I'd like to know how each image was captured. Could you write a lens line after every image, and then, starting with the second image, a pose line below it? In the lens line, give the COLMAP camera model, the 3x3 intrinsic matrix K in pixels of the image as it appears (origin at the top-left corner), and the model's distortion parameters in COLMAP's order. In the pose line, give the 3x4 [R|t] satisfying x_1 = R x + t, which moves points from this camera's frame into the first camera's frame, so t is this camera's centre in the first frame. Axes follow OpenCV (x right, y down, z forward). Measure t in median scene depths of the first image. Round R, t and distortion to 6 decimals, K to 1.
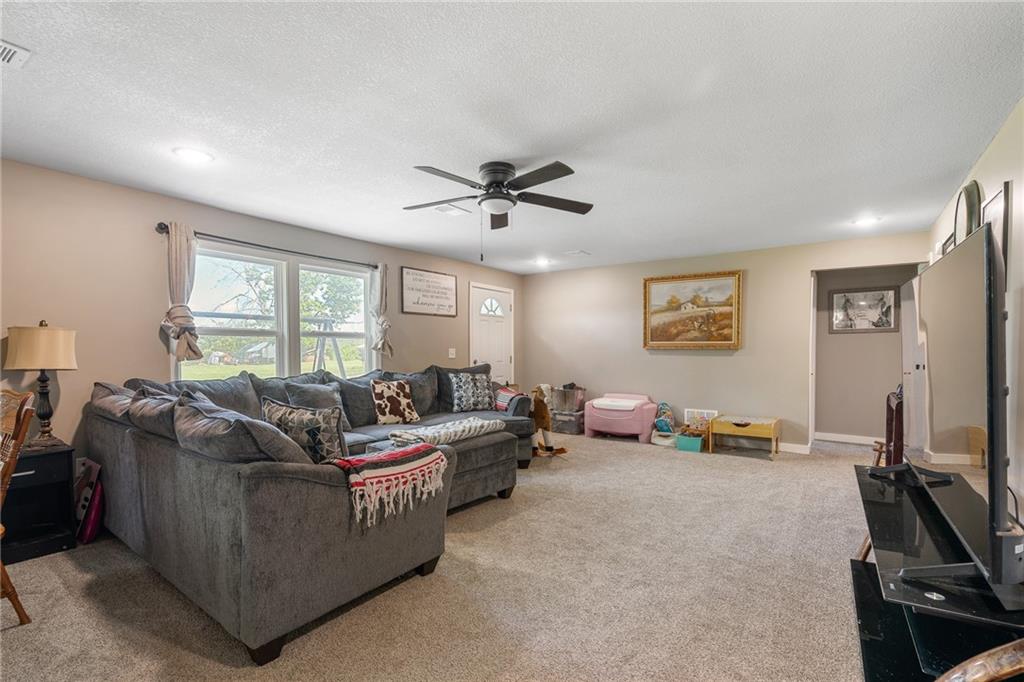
lens RADIAL K [[471.6, 0, 506.6], [0, 471.6, 361.2], [0, 0, 1]] dist [-0.005381, 0.001969]
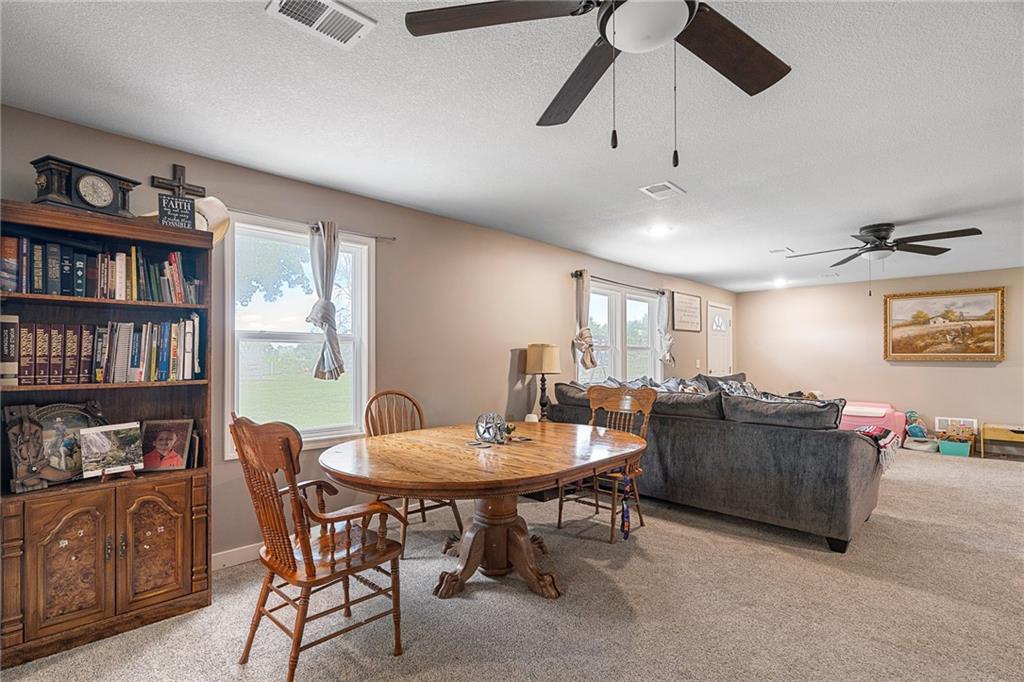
lens RADIAL K [[471.6, 0, 500.6], [0, 471.6, 360.2], [0, 0, 1]] dist [-0.005381, 0.001969]
pose [[0.980196, 0.001915, -0.198021, -0.382483], [-0.006970, 0.999667, -0.024836, 0.006221], [0.197908, 0.025724, 0.979883, -0.240942]]
